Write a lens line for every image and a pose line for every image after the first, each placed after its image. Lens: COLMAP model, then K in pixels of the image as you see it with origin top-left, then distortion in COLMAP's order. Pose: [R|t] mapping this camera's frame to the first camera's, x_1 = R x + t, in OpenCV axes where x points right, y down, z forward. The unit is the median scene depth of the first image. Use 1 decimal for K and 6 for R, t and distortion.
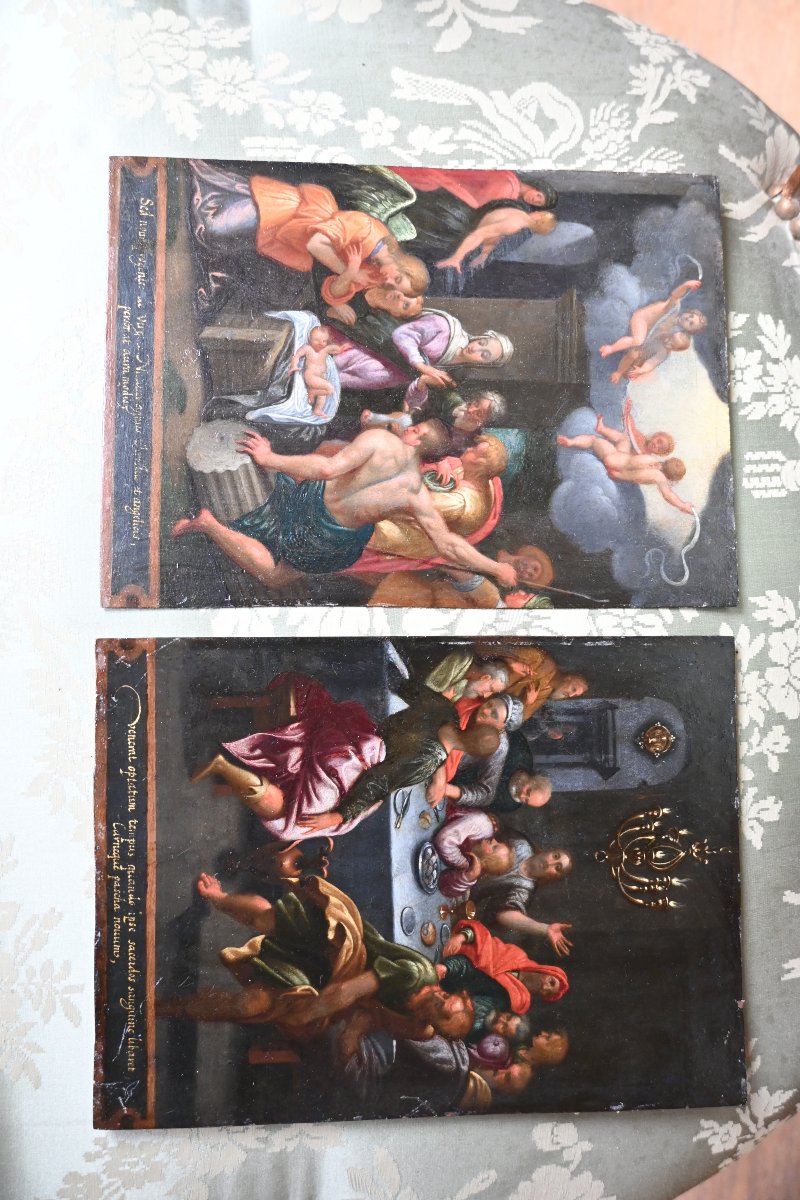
lens RADIAL K [[1465.1, 0, 401.2], [0, 1465.1, 604.2], [0, 0, 1]] dist [0.026499, 0.000000]
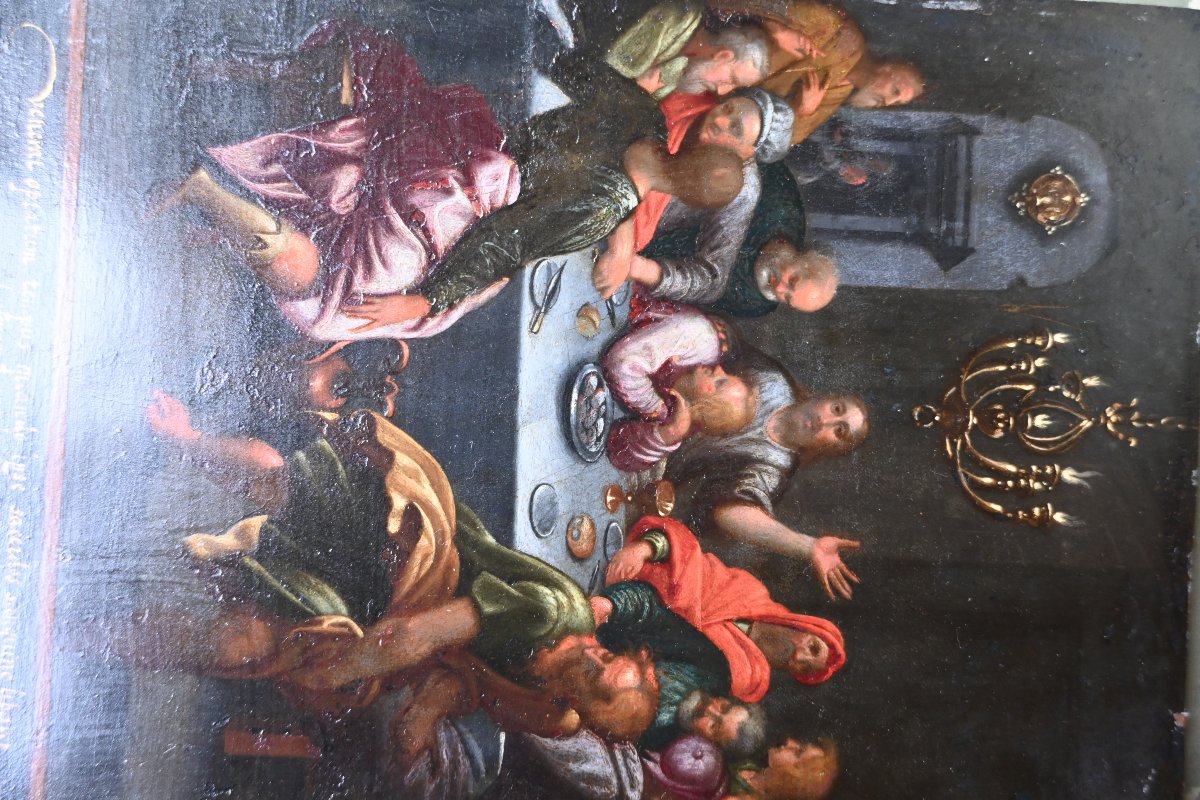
lens RADIAL K [[1465.1, 0, 599.0], [0, 1465.1, 403.2], [0, 0, 1]] dist [0.026499, 0.000000]
pose [[0.994887, 0.061540, -0.080079, 0.062792], [-0.057840, 0.997184, 0.047732, 0.149648], [0.082791, -0.042857, 0.995645, 0.476893]]
